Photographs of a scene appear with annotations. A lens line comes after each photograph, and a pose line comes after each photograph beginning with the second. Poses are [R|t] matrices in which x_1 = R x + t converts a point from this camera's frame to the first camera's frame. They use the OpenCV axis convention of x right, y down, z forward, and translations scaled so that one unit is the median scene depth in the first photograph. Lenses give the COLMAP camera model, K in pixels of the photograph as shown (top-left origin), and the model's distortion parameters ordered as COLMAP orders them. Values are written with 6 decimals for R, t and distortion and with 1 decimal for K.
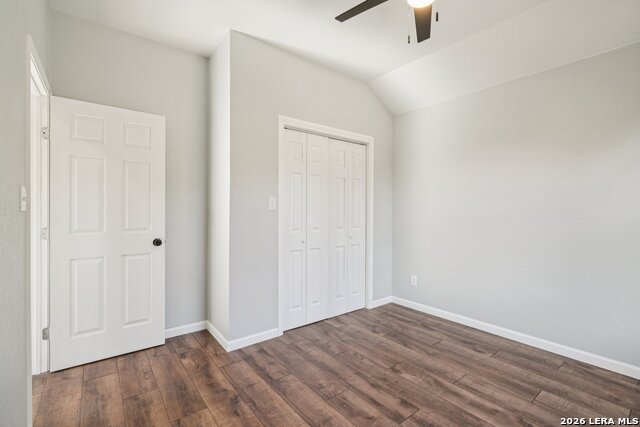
lens RADIAL K [[289.3, 0, 320.0], [0, 289.3, 213.5], [0, 0, 1]] dist [-0.001435, 0.000043]
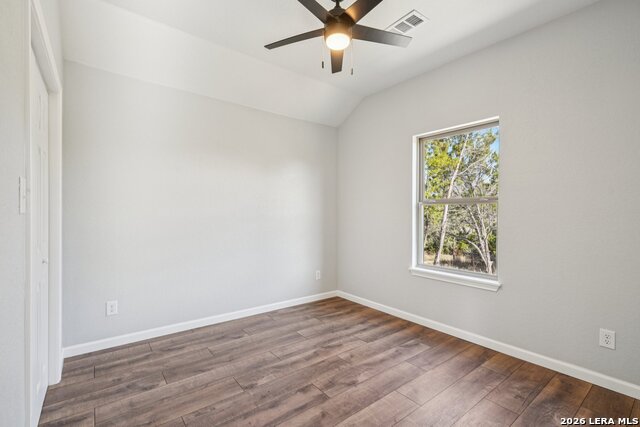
lens RADIAL K [[293.2, 0, 320.6], [0, 293.2, 208.5], [0, 0, 1]] dist [-0.002375, 0.000230]
pose [[0.001974, 0.005399, 0.999983, -0.568951], [0.006452, 0.999965, -0.005412, -0.015110], [-0.999977, 0.006462, 0.001939, 0.650349]]
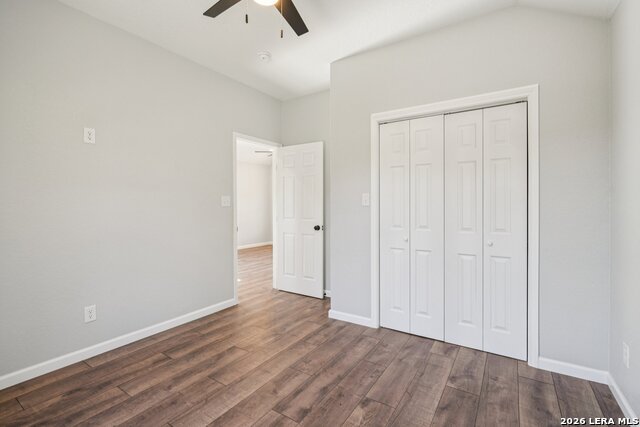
lens RADIAL K [[293.2, 0, 320.6], [0, 293.2, 208.5], [0, 0, 1]] dist [-0.002375, 0.000230]
pose [[0.320771, 0.004543, -0.947146, 0.843724], [-0.008074, 0.999965, 0.002062, -0.002892], [0.947122, 0.006986, 0.320797, 0.518146]]
